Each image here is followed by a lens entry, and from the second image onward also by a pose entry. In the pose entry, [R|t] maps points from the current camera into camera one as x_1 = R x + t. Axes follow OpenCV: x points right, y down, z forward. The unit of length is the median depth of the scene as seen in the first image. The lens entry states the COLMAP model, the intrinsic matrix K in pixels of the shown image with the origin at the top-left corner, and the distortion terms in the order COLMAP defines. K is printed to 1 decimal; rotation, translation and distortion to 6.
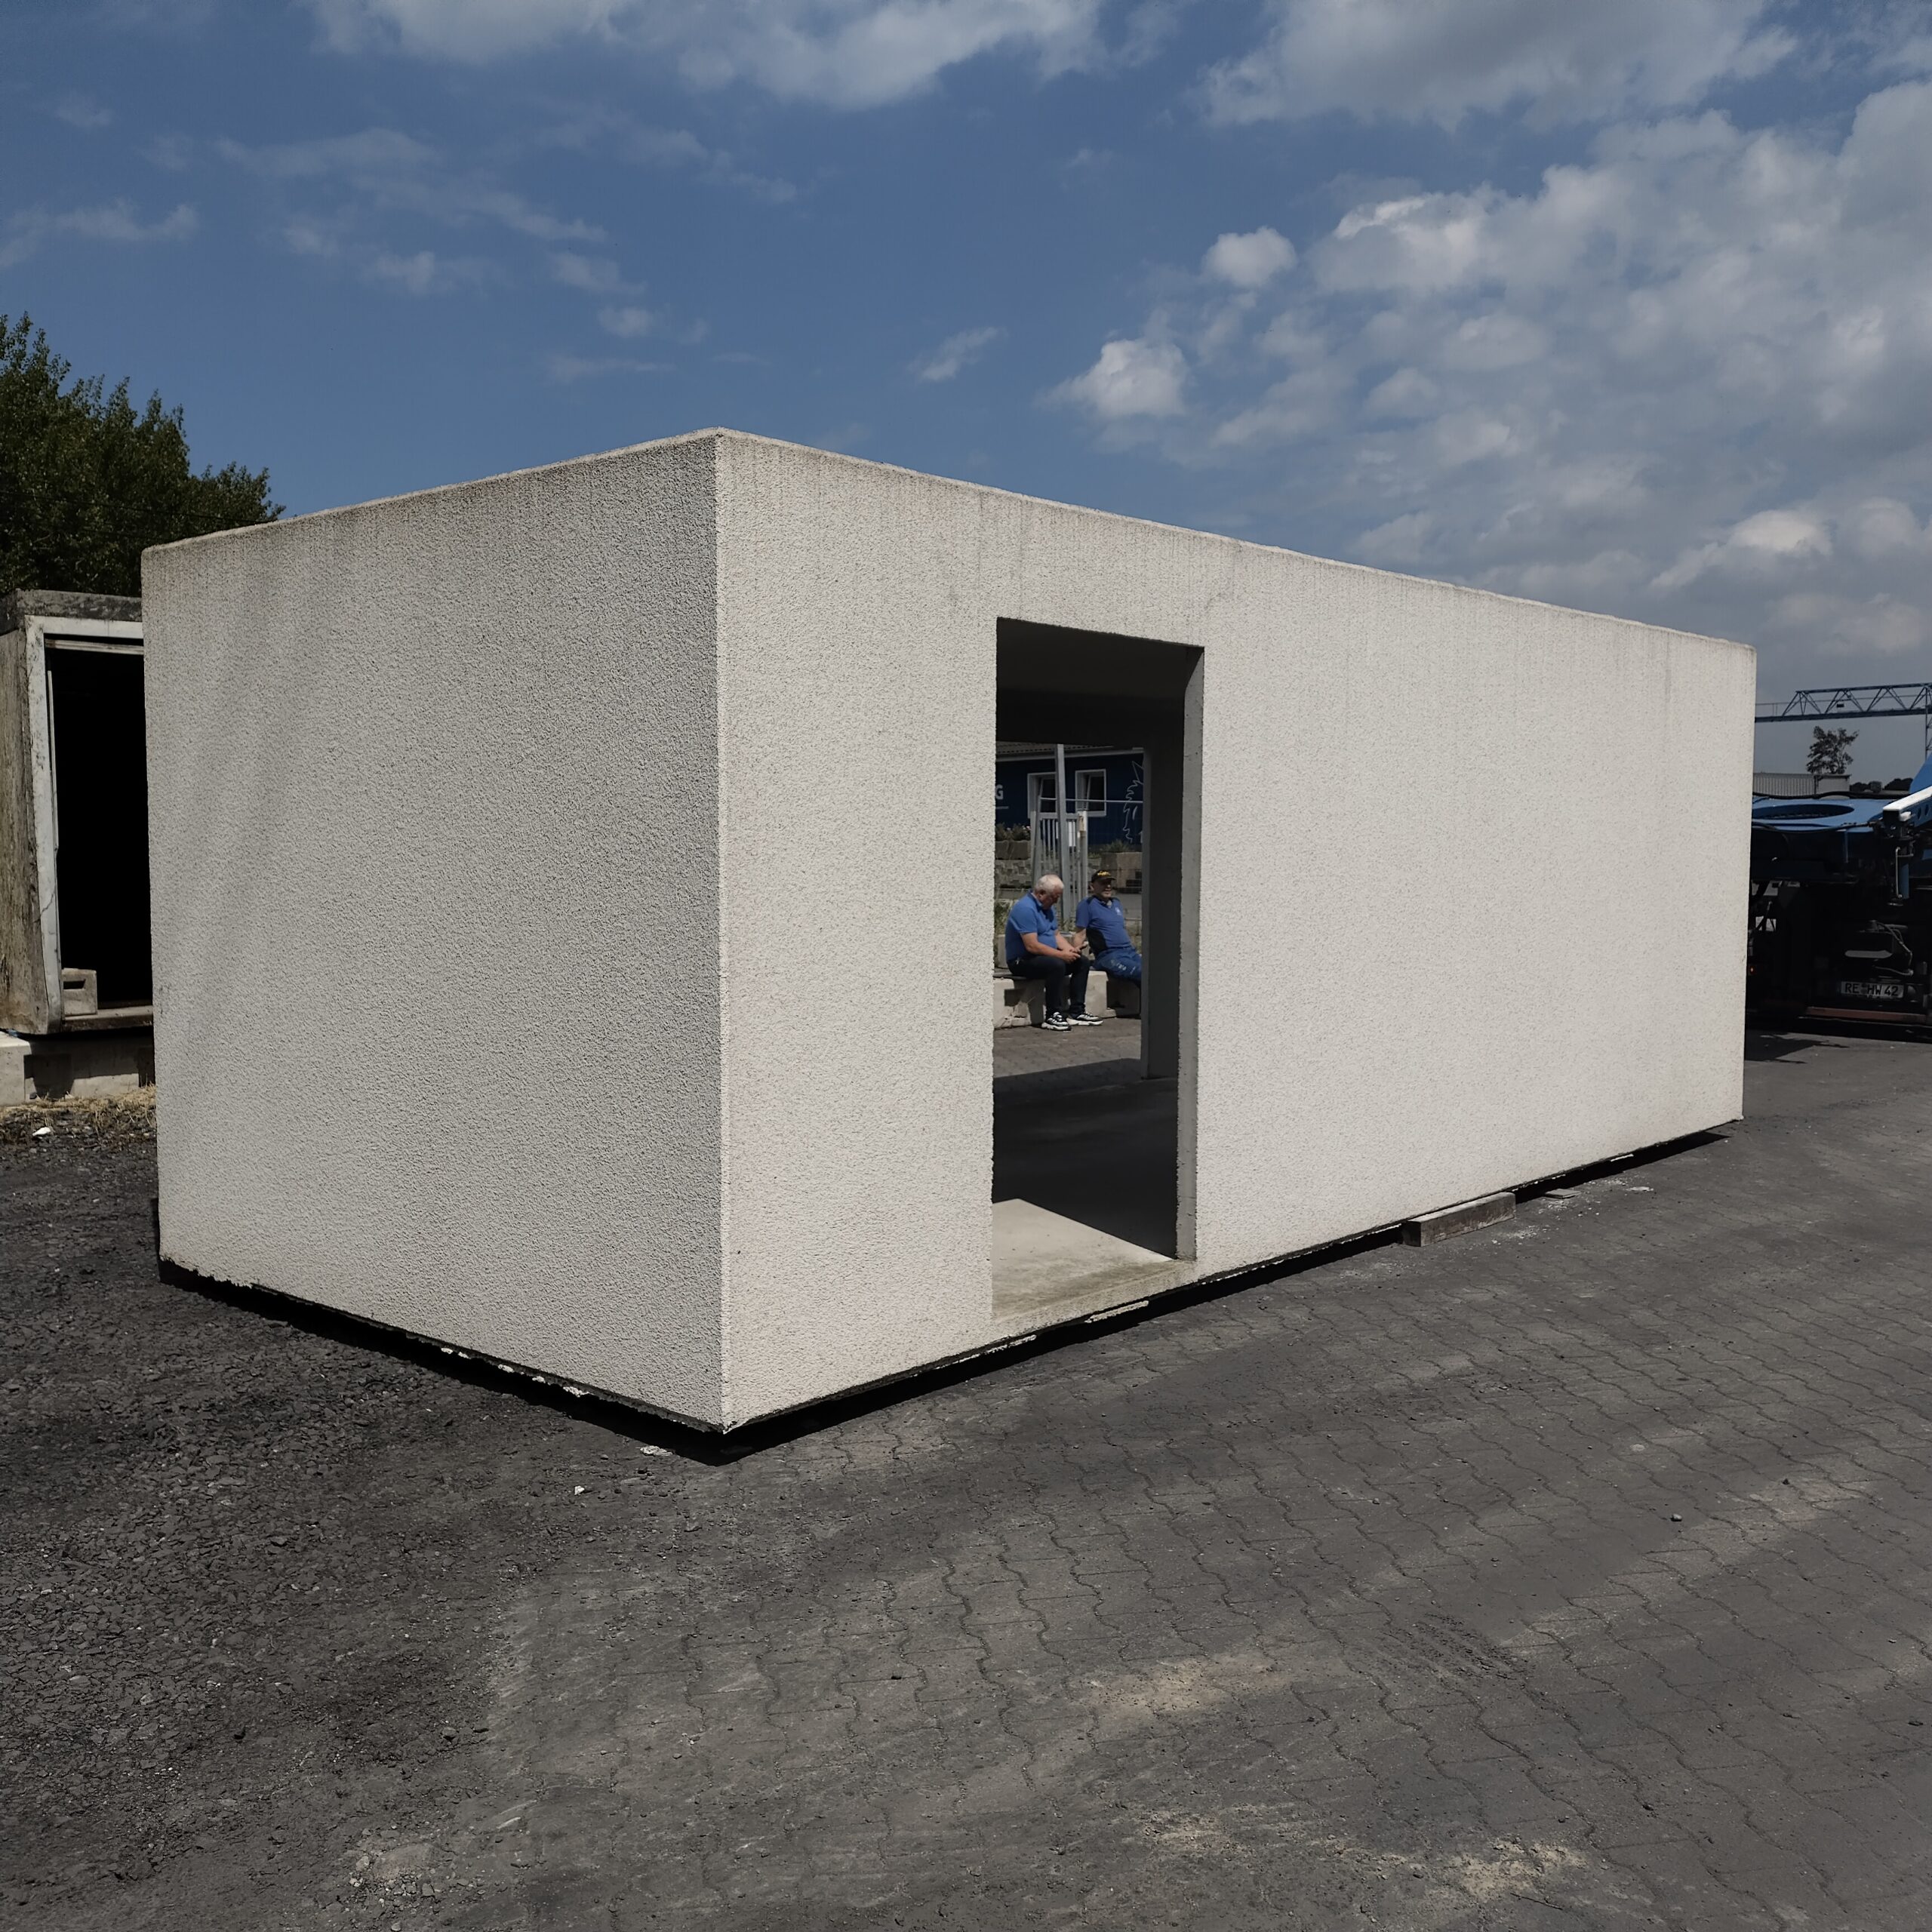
lens RADIAL K [[1920.3, 0, 964.1], [0, 1920.3, 964.2], [0, 0, 1]] dist [0.019037, 0.000000]
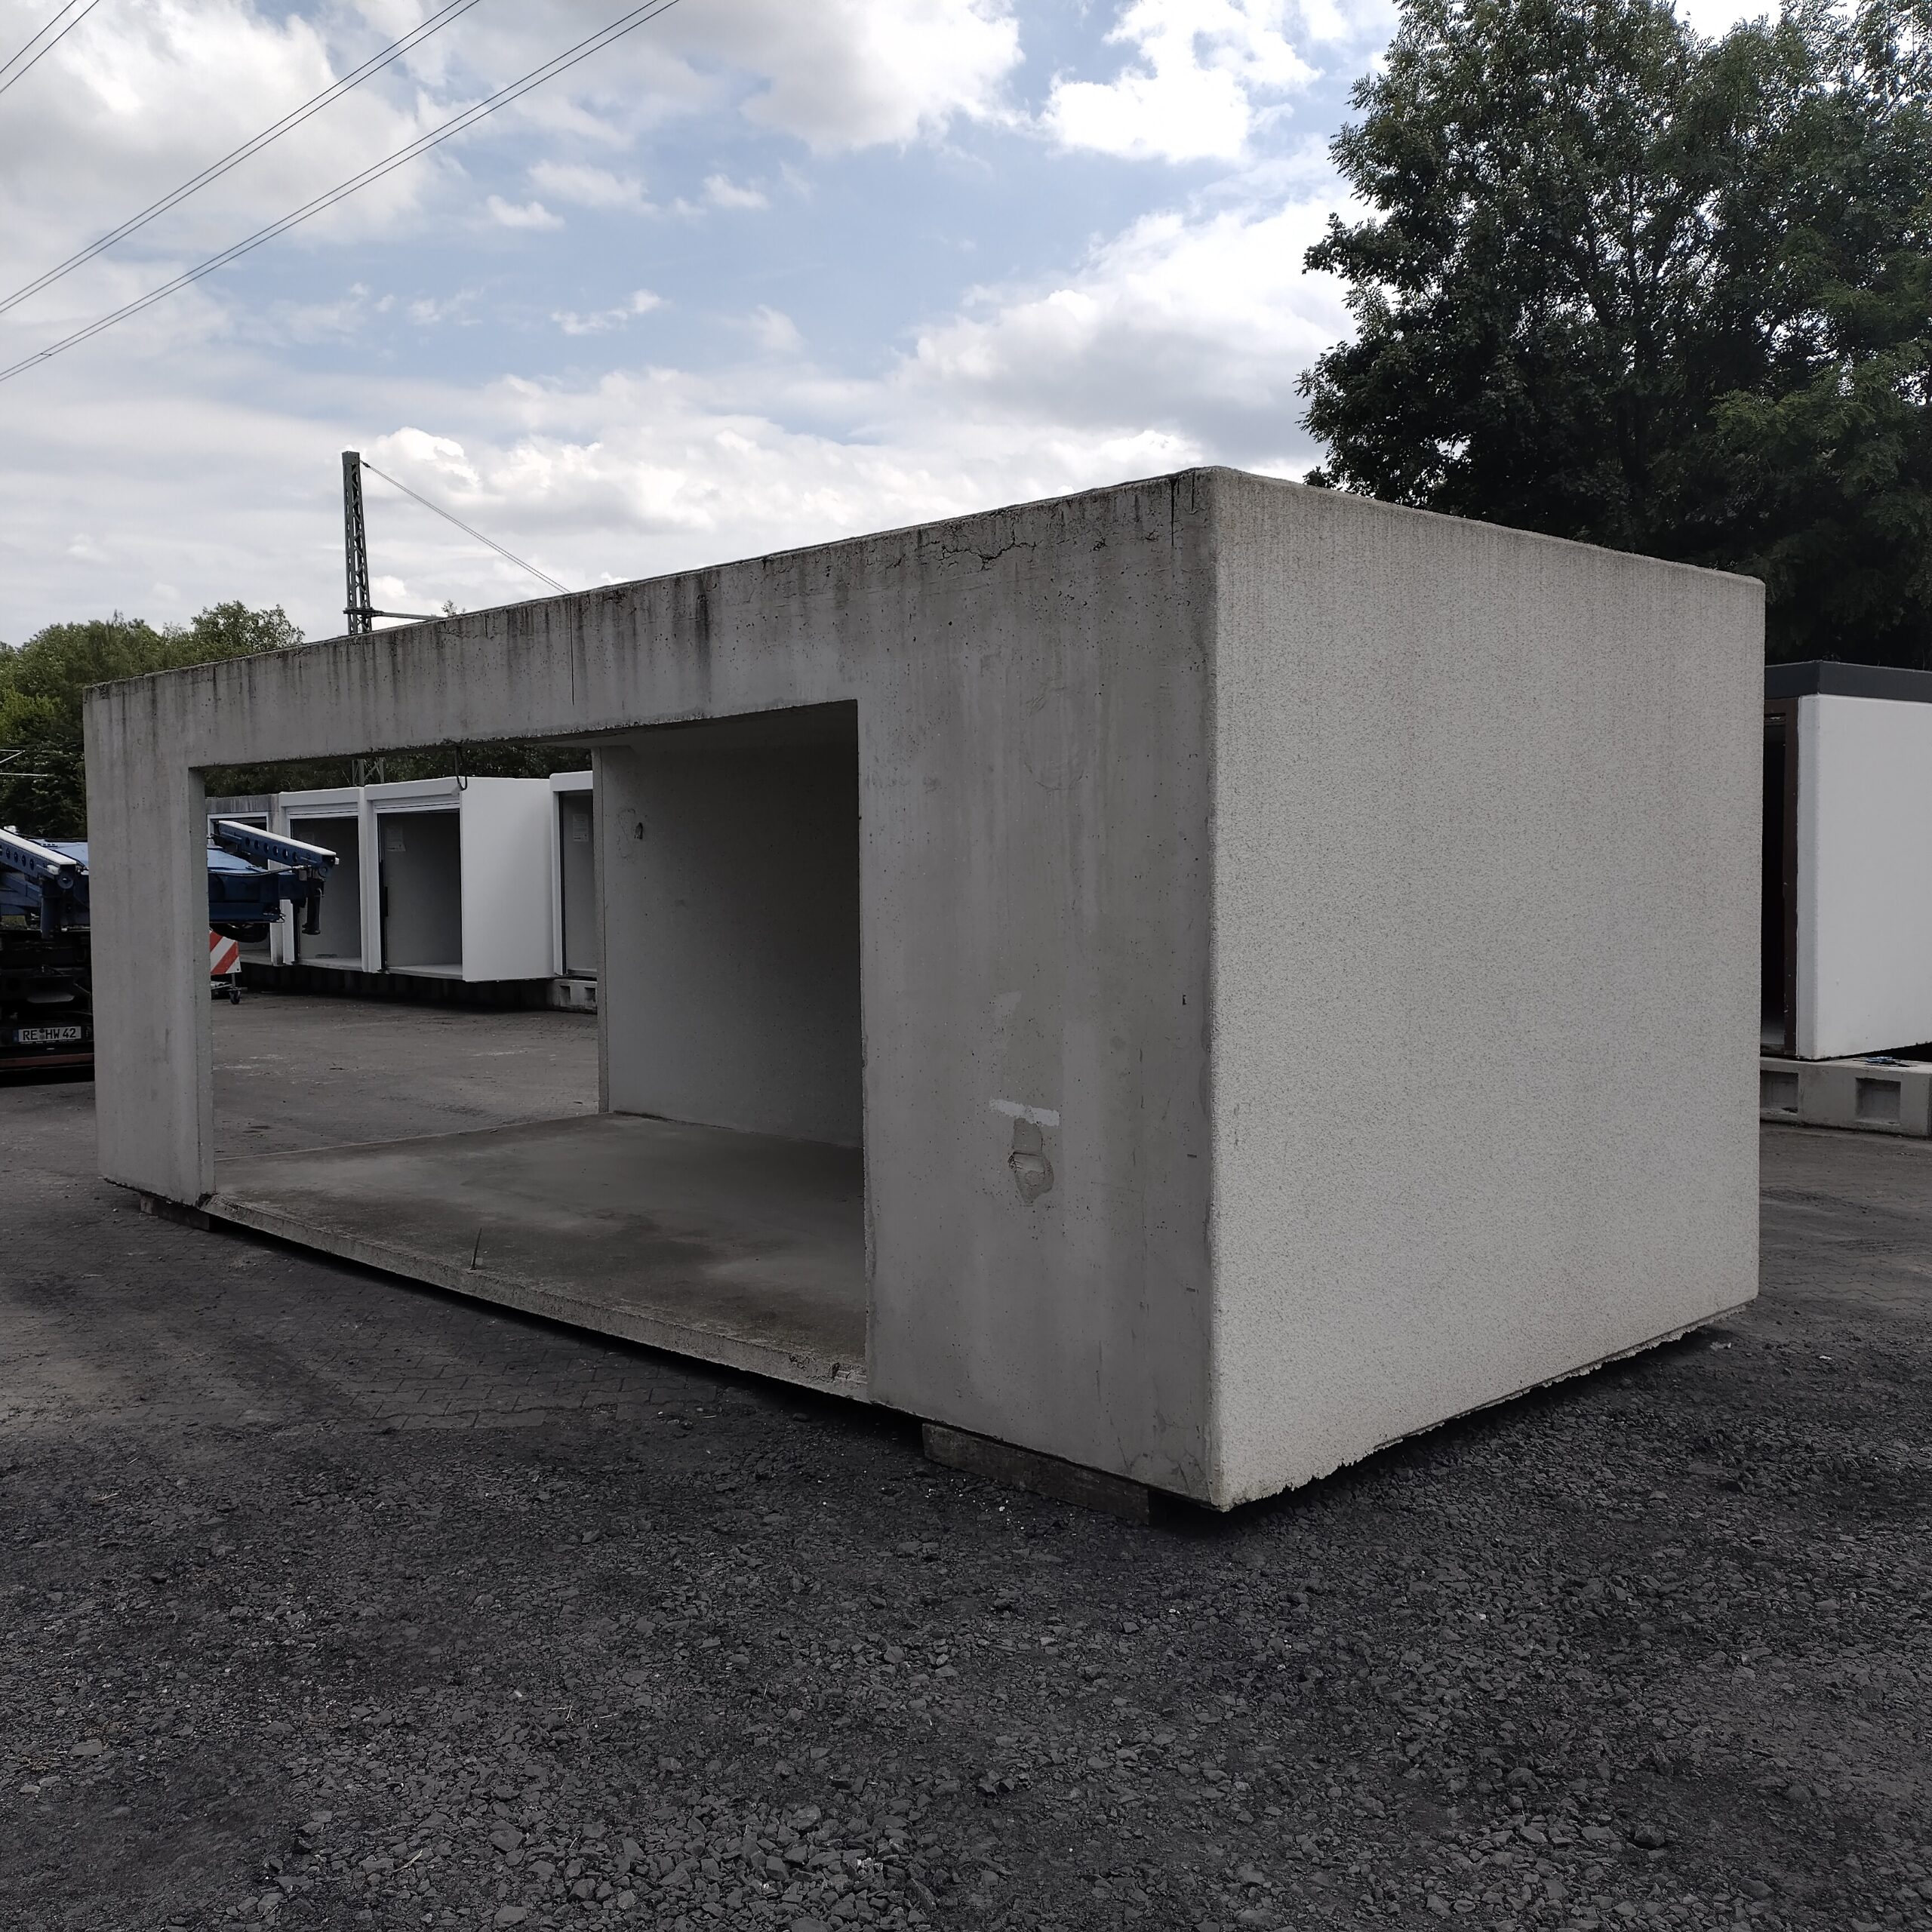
lens RADIAL K [[1920.3, 0, 962.9], [0, 1920.3, 962.2], [0, 0, 1]] dist [0.019037, 0.000000]
pose [[0.076100, -0.057763, 0.995426, -1.146797], [0.081853, 0.995313, 0.051499, -0.086868], [-0.993735, 0.077560, 0.080471, 1.076164]]
